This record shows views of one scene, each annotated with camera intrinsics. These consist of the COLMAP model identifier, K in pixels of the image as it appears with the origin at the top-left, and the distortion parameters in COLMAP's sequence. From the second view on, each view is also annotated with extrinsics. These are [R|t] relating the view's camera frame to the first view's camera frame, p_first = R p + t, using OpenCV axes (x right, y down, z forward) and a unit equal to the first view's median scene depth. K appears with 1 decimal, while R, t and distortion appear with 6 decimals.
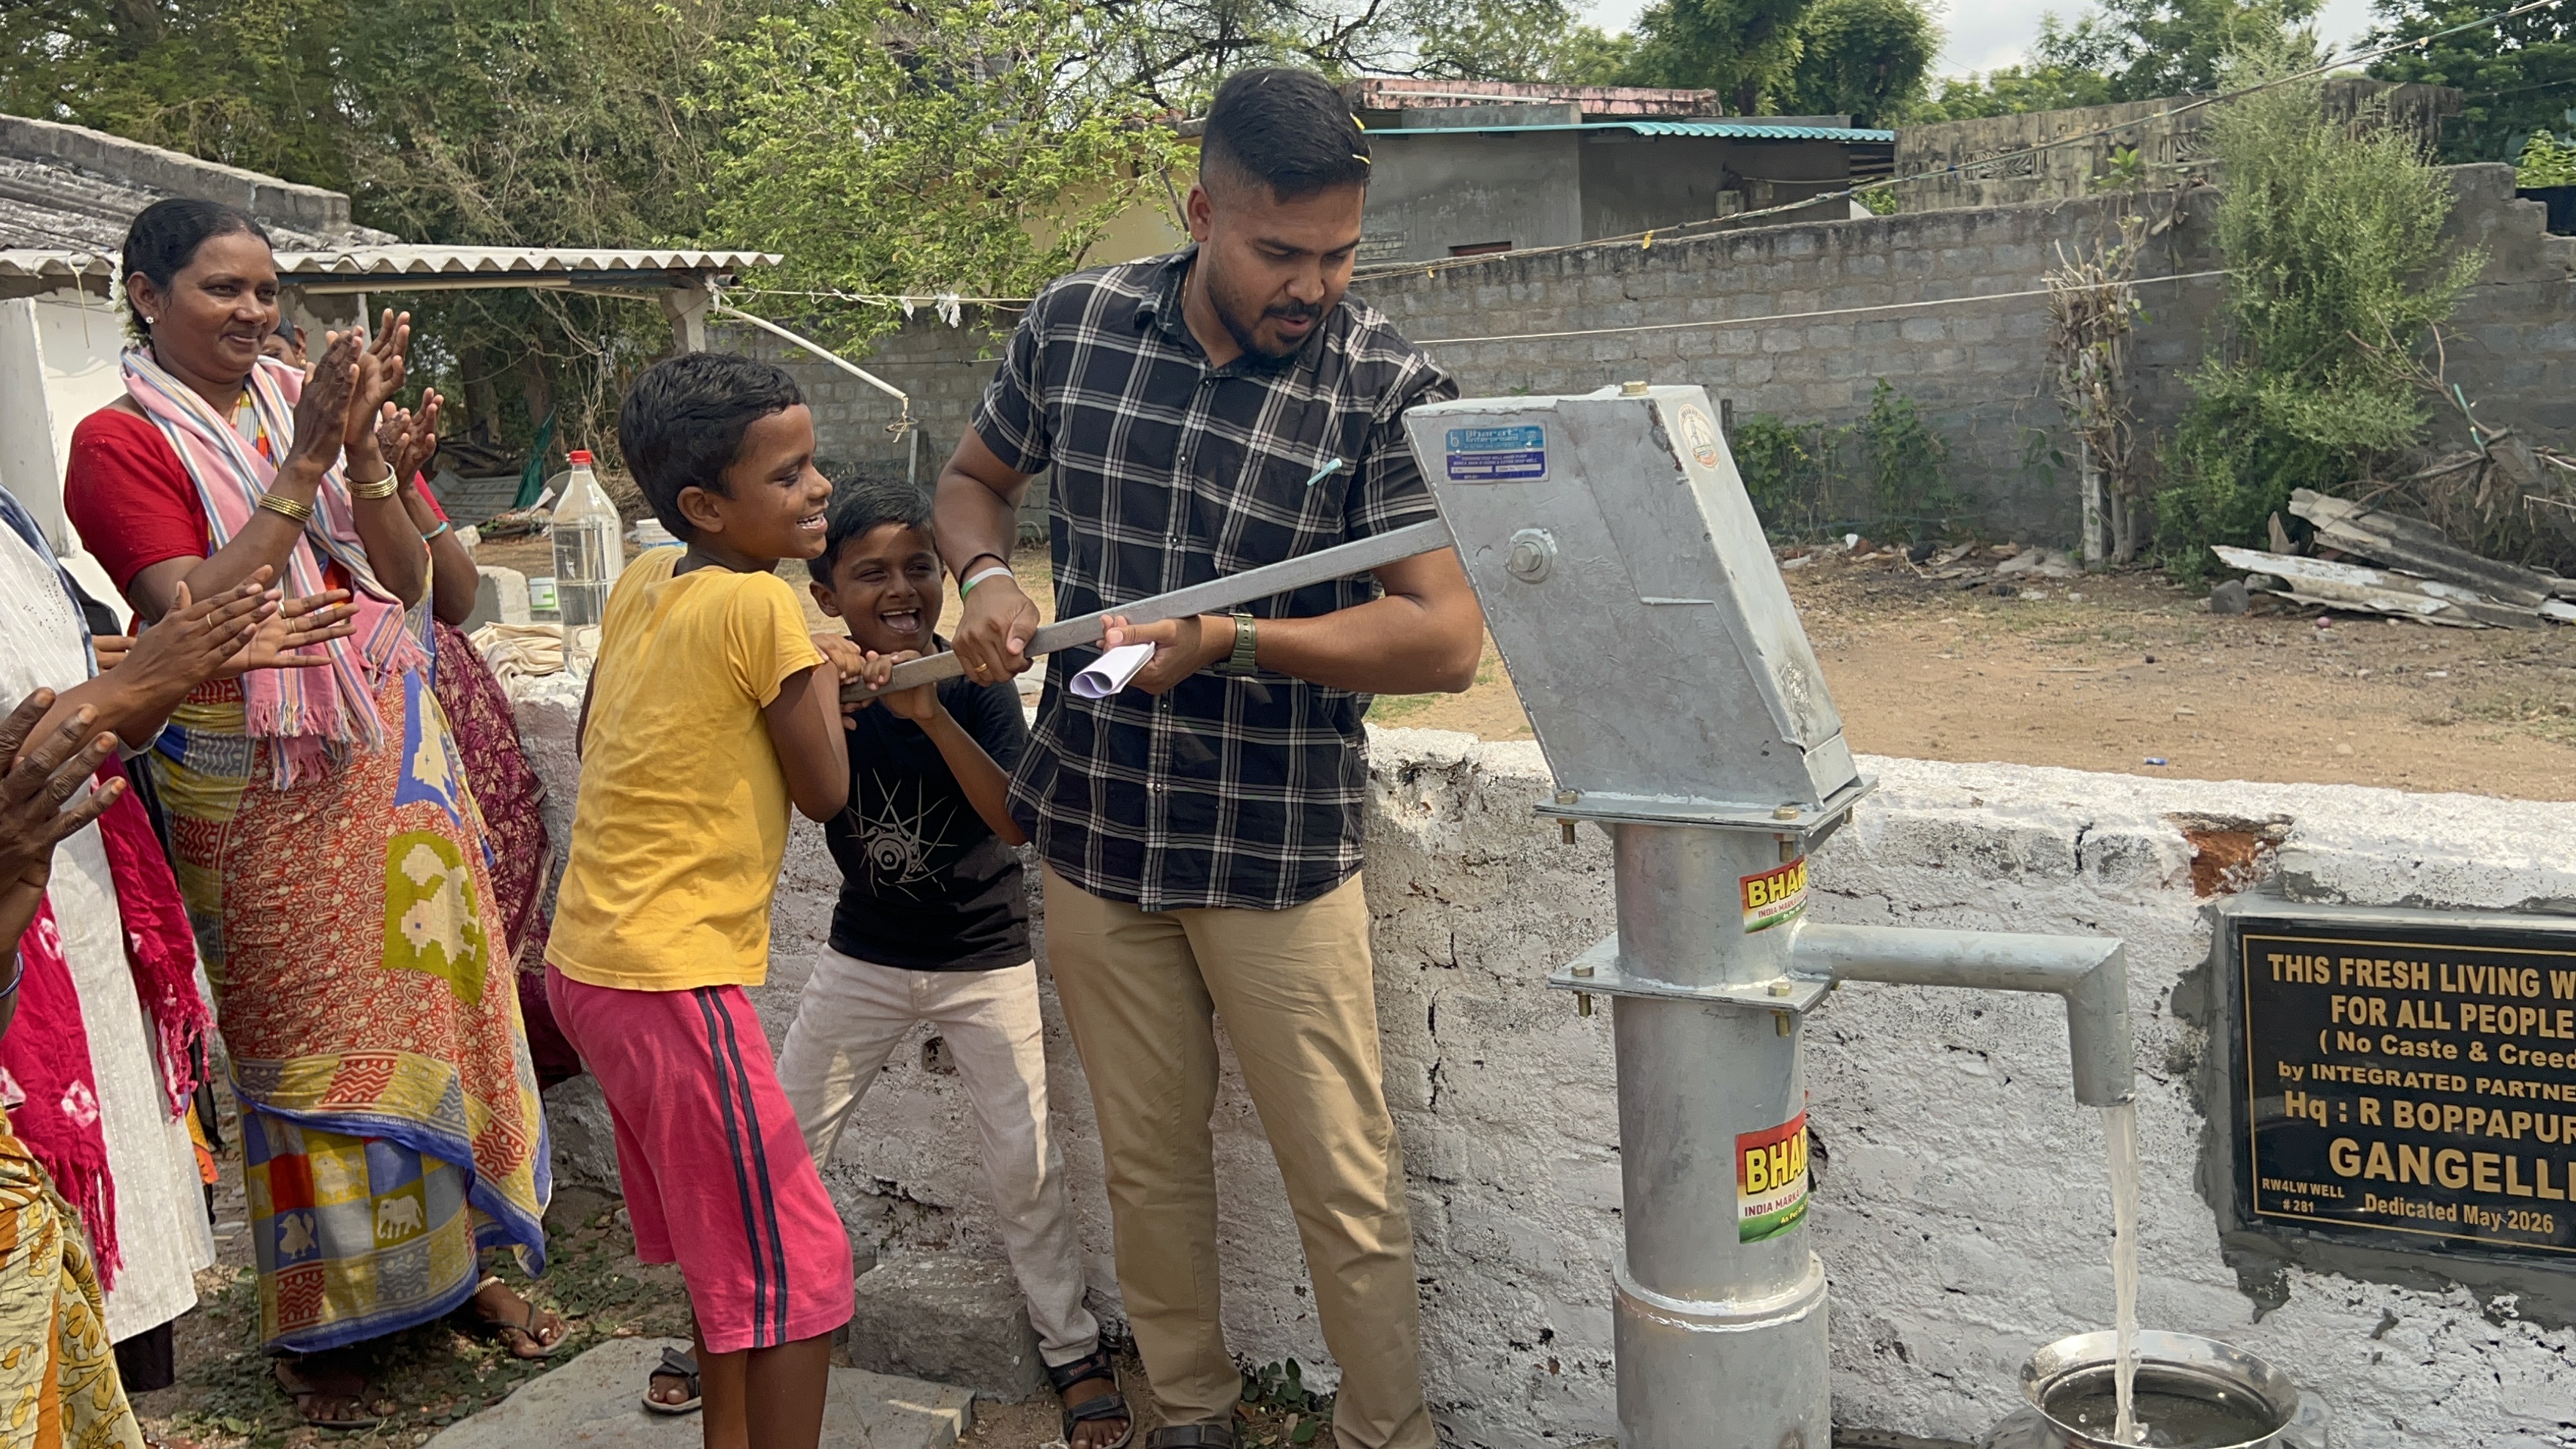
lens RADIAL K [[2311.9, 0, 1288.0], [0, 2311.9, 724.5], [0, 0, 1]] dist [0.009911, 0.013027]
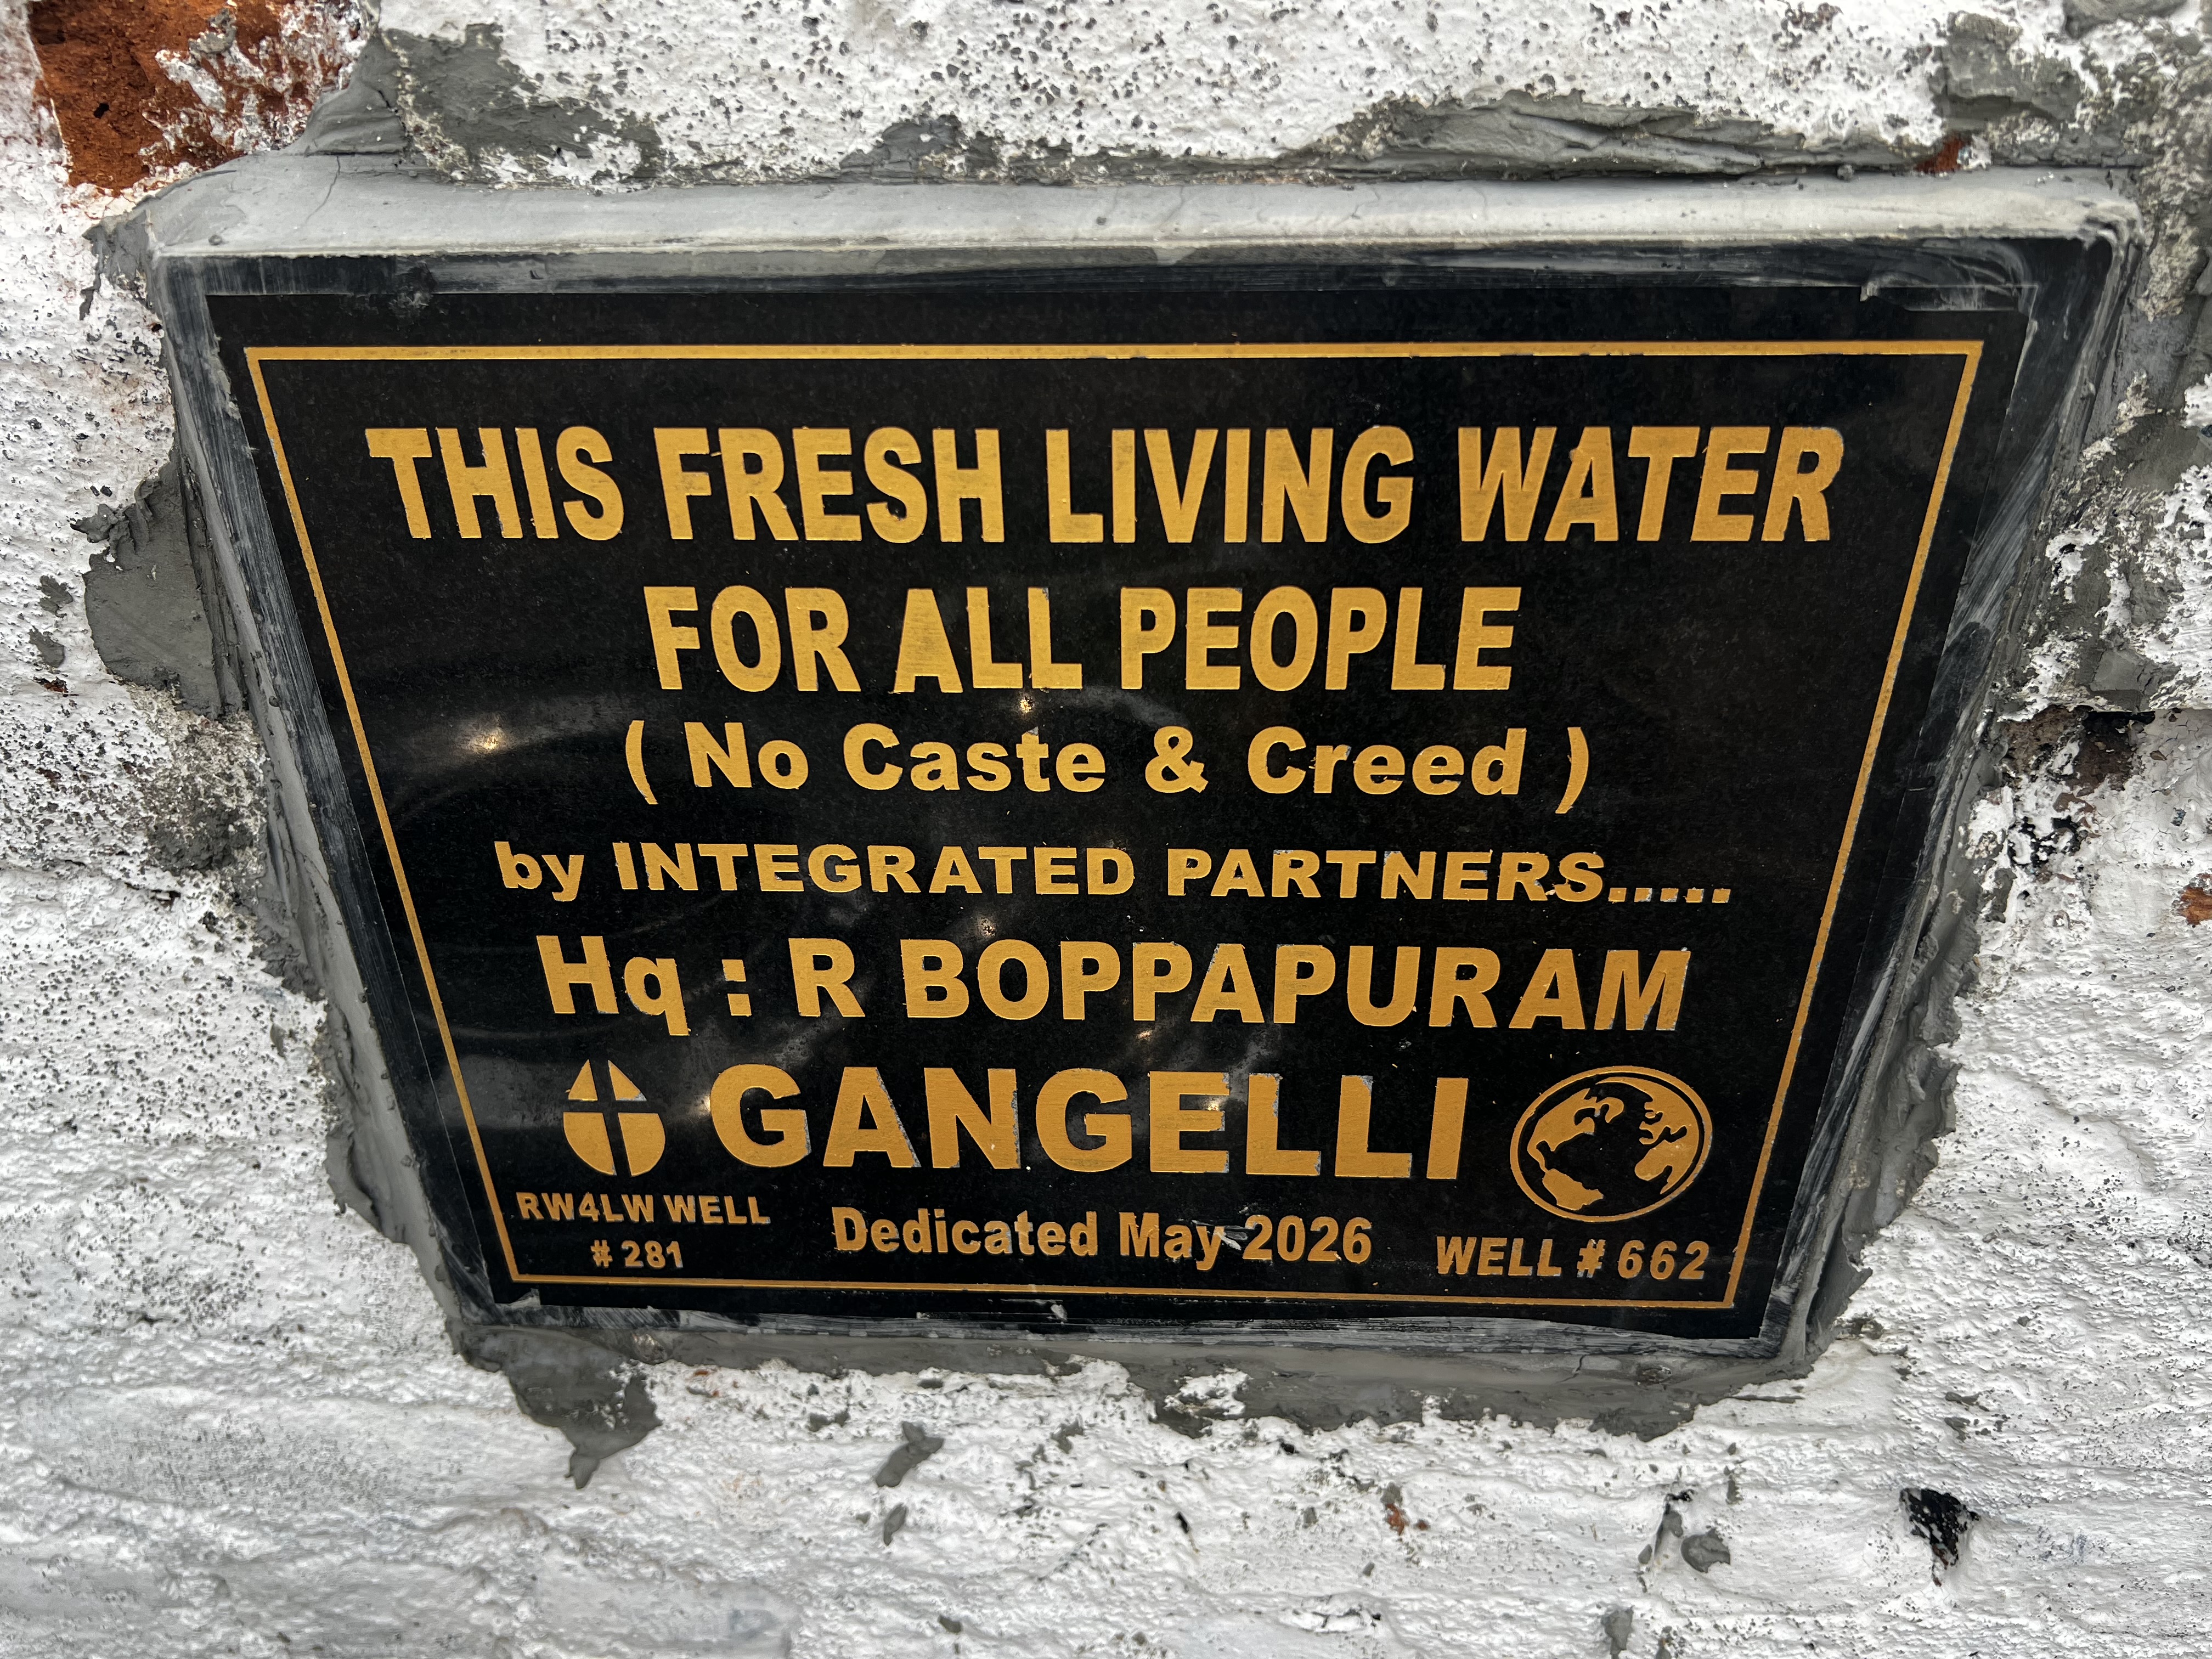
lens RADIAL K [[1598.2, 0, 1106.0], [0, 1598.2, 829.5], [0, 0, 1]] dist [0.098154, -0.148274]
pose [[0.840454, -0.208900, 0.499997, 0.405734], [0.009913, 0.928477, 0.371256, 0.079252], [-0.541791, -0.307067, 0.782414, 0.843292]]
